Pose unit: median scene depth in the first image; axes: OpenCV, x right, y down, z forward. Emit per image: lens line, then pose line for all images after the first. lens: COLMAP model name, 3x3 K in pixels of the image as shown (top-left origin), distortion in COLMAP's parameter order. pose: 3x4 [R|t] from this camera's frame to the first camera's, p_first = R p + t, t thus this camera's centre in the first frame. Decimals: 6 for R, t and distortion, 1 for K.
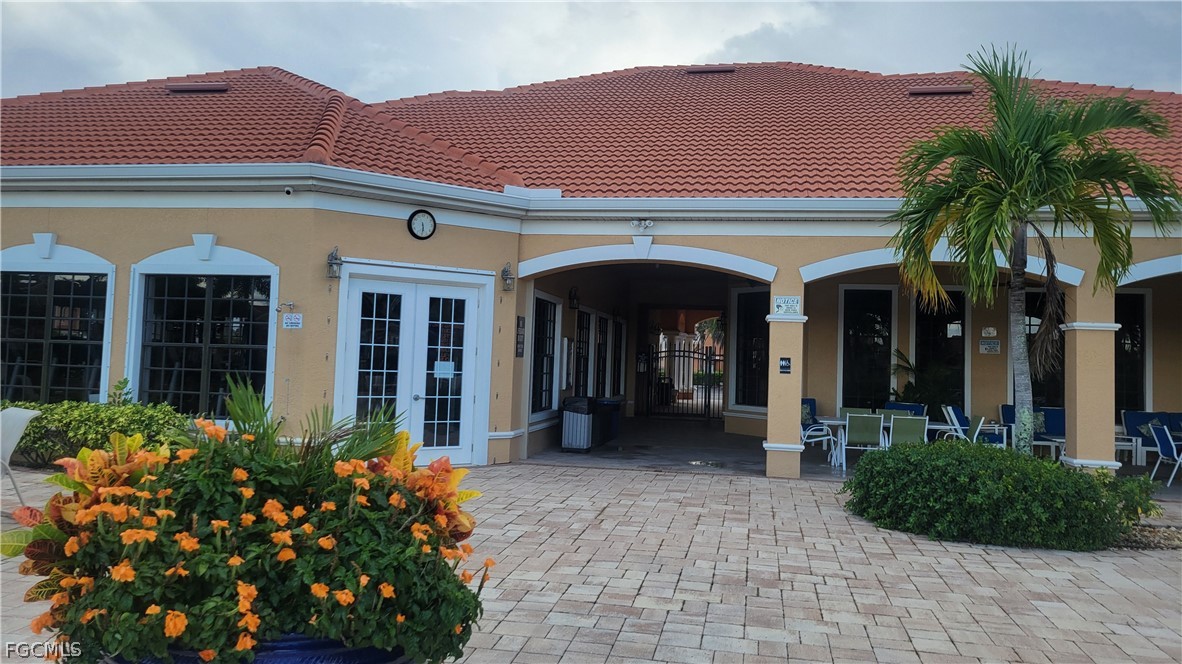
lens RADIAL K [[887.5, 0, 598.9], [0, 887.5, 316.9], [0, 0, 1]] dist [0.049795, -0.008016]
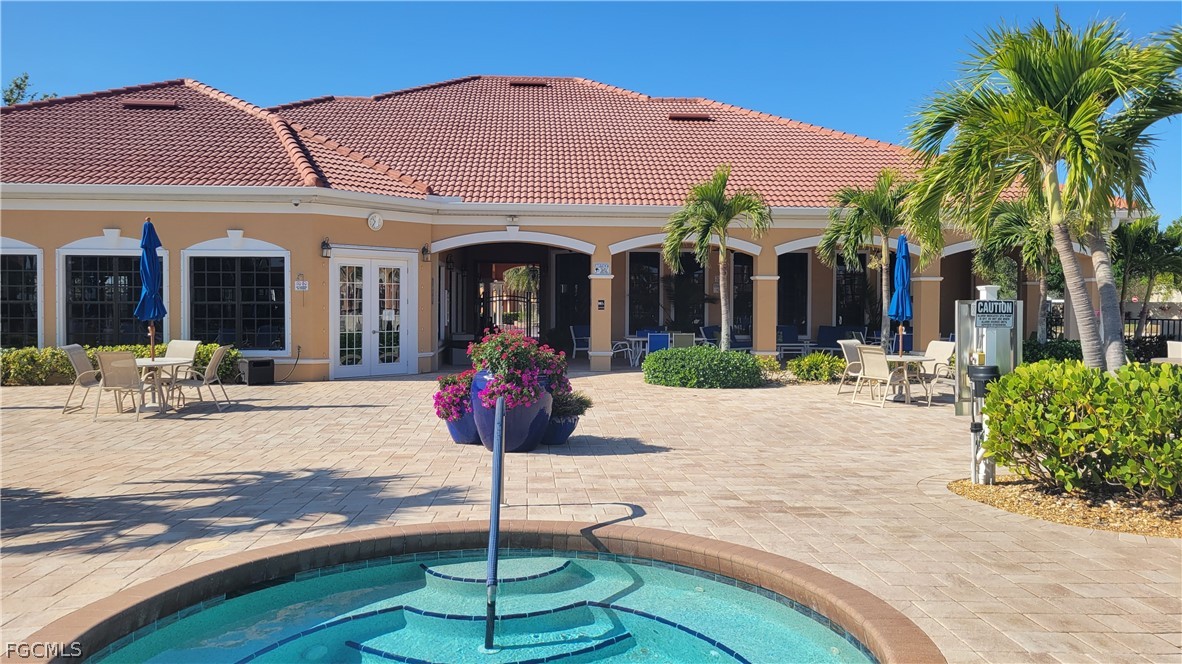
lens RADIAL K [[887.5, 0, 598.9], [0, 887.5, 316.9], [0, 0, 1]] dist [0.049795, -0.008016]
pose [[0.966200, -0.032953, 0.255677, -0.220332], [0.016065, 0.997565, 0.067862, -0.035865], [-0.257291, -0.061461, 0.964377, -0.607410]]
